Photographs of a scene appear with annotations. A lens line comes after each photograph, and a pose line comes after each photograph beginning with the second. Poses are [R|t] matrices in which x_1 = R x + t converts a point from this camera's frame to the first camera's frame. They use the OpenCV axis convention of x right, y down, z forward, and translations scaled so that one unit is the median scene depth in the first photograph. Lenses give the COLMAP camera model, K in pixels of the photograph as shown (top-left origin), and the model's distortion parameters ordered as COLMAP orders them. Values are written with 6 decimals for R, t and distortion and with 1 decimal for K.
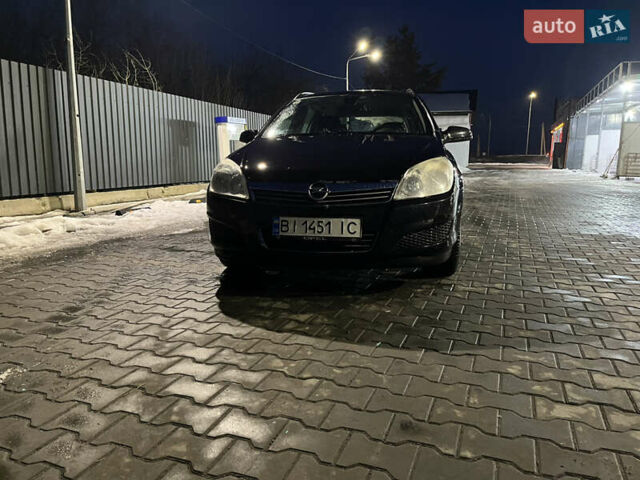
lens RADIAL K [[437.6, 0, 320.0], [0, 437.6, 240.0], [0, 0, 1]] dist [0.002469, 0.000927]
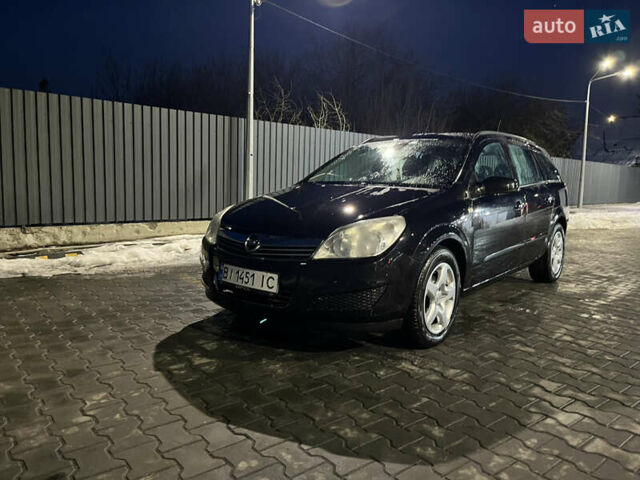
lens RADIAL K [[437.6, 0, 320.0], [0, 437.6, 240.0], [0, 0, 1]] dist [0.002469, 0.000927]
pose [[0.894814, 0.083029, -0.438651, 0.601392], [-0.112904, 0.992700, -0.042413, -0.093641], [0.431928, 0.087477, 0.897656, 0.131996]]
